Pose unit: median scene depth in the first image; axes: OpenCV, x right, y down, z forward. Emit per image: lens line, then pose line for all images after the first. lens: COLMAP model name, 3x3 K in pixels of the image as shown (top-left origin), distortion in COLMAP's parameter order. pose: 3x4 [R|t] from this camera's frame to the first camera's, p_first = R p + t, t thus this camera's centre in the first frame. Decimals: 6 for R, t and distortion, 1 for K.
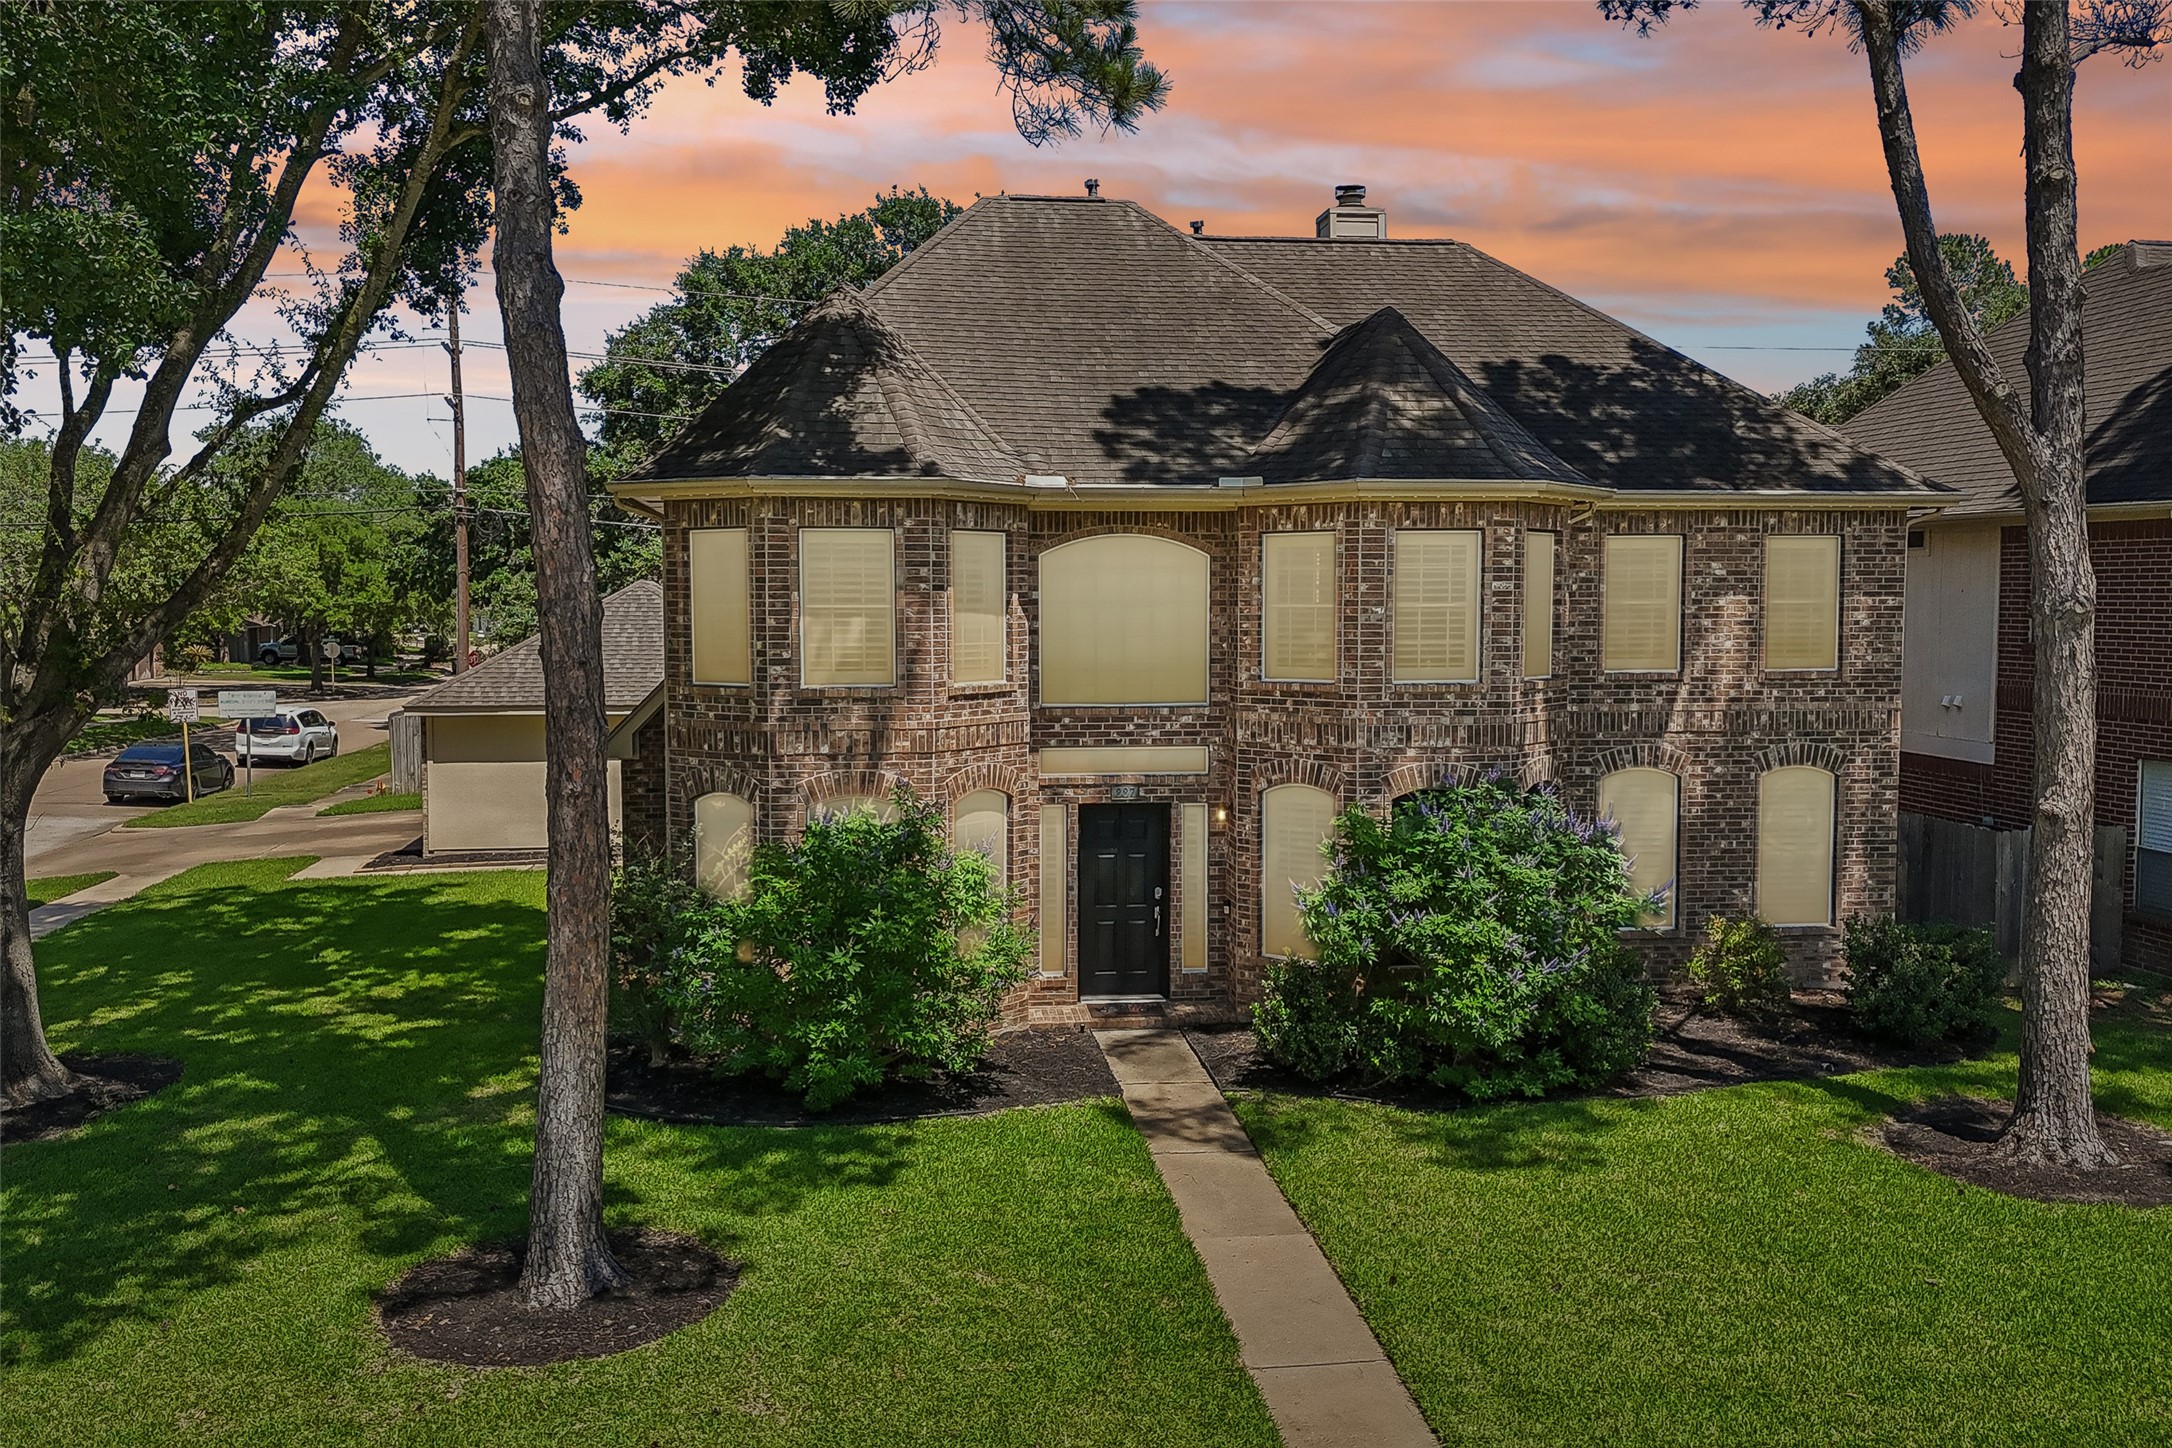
lens RADIAL K [[1857.0, 0, 1086.0], [0, 1857.0, 724.0], [0, 0, 1]] dist [0.077241, -0.106705]
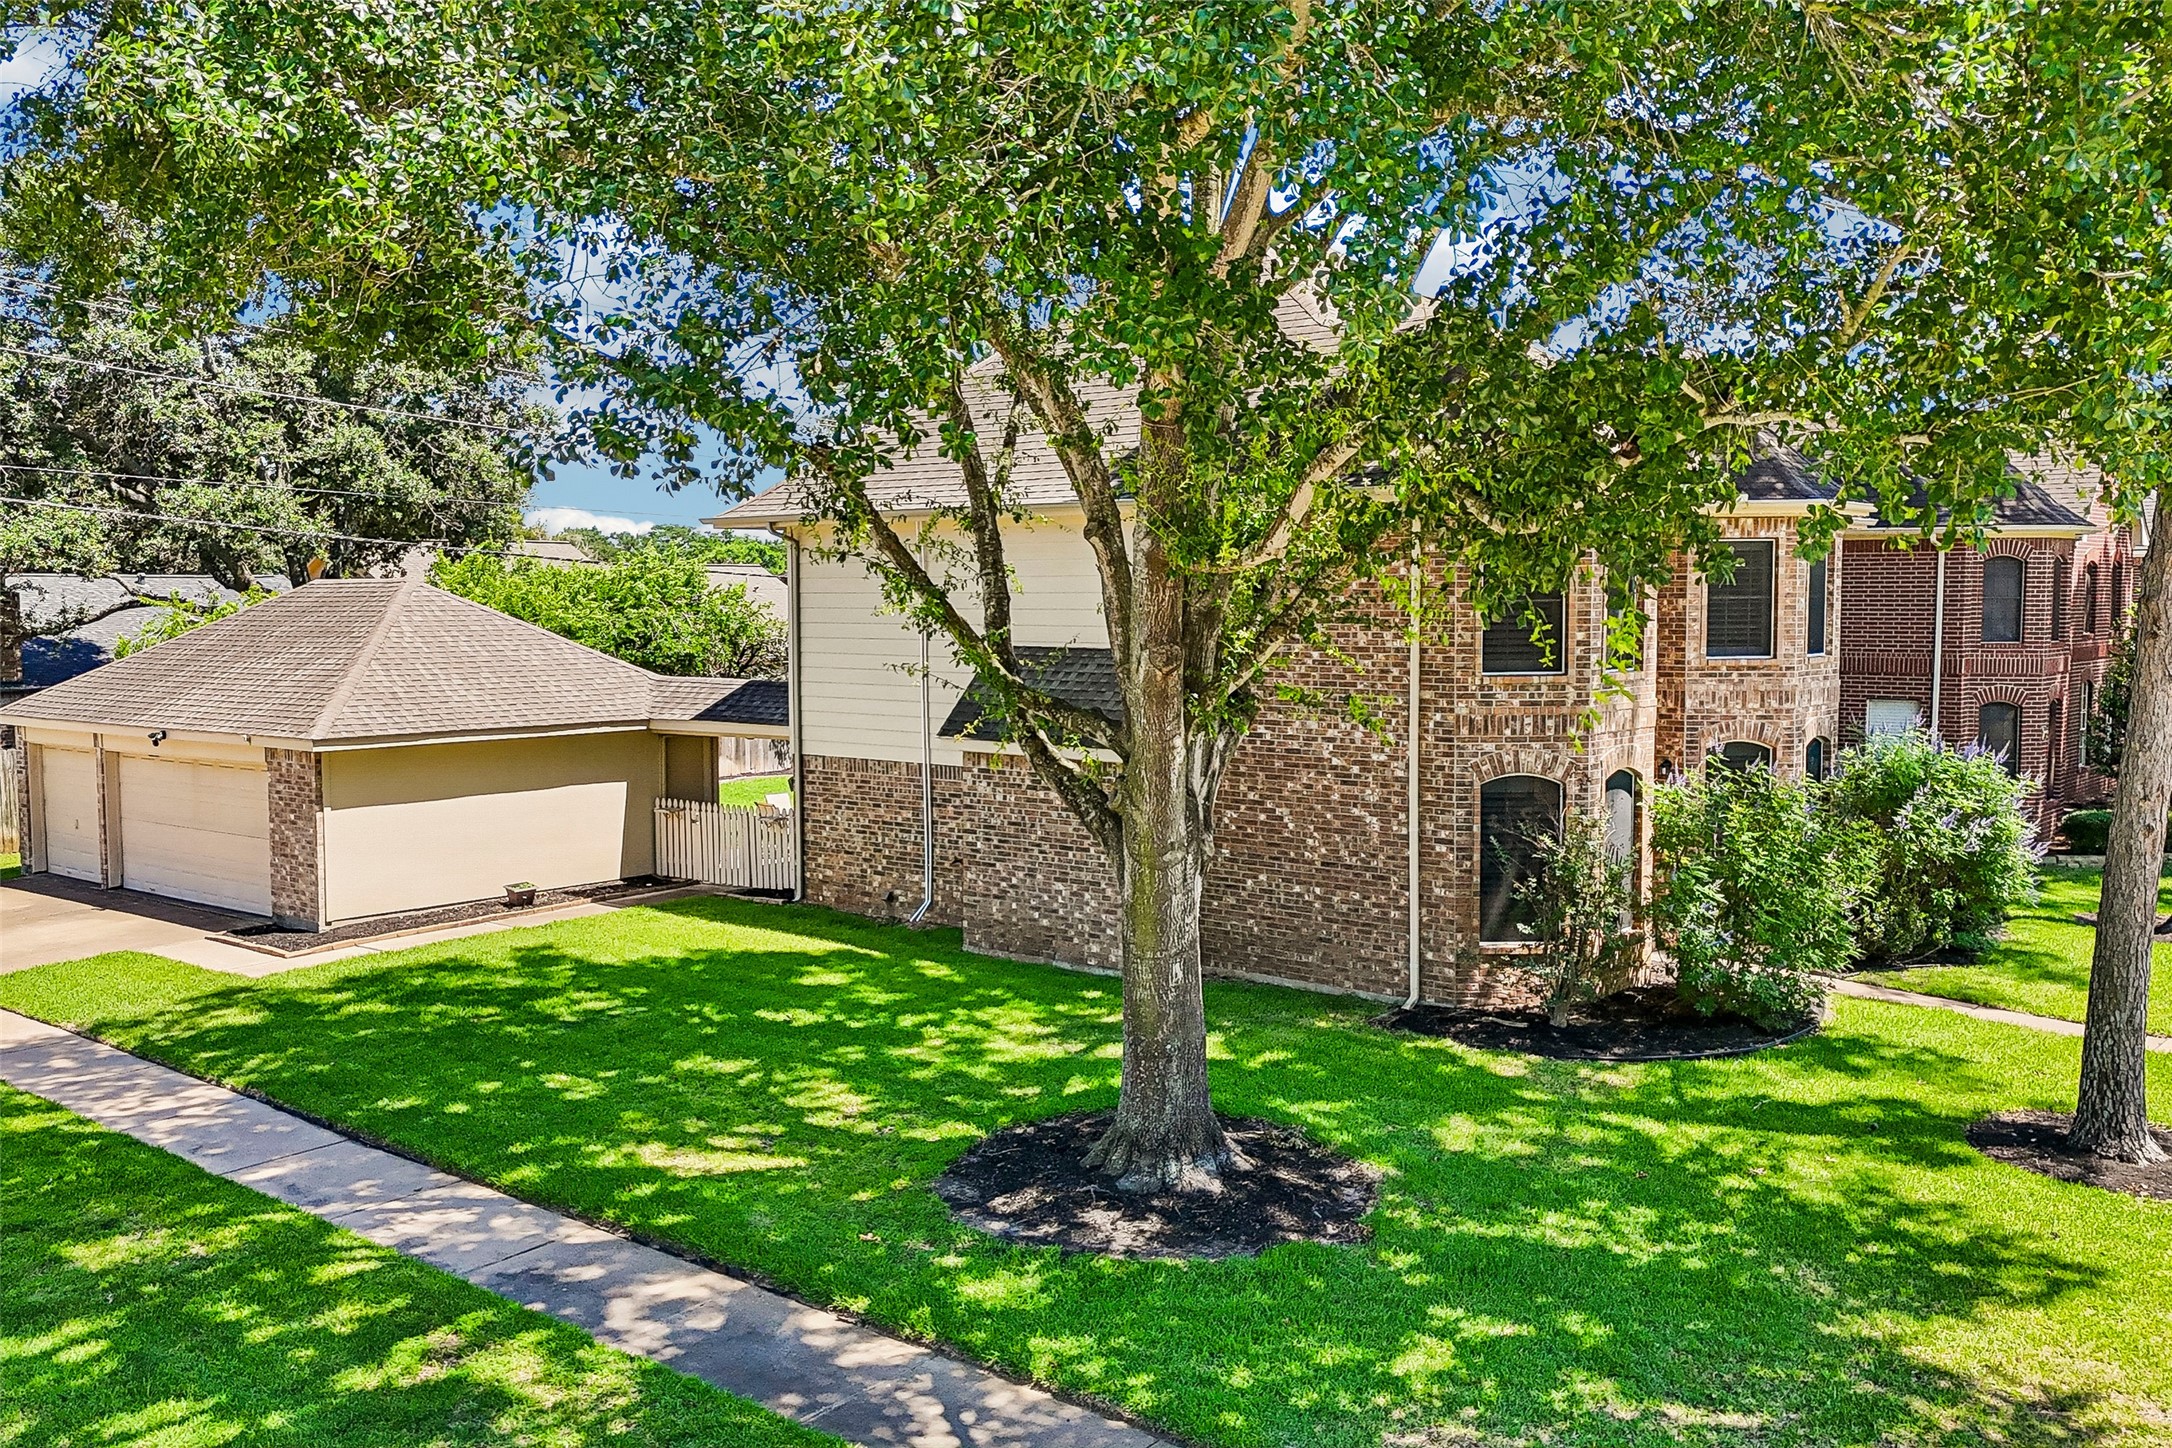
lens RADIAL K [[1857.0, 0, 1086.0], [0, 1857.0, 724.0], [0, 0, 1]] dist [0.077241, -0.106705]
pose [[0.758553, -0.049703, 0.649713, -1.261018], [0.051056, 0.998555, 0.016782, -0.026605], [-0.649608, 0.020442, 0.759994, 0.393478]]
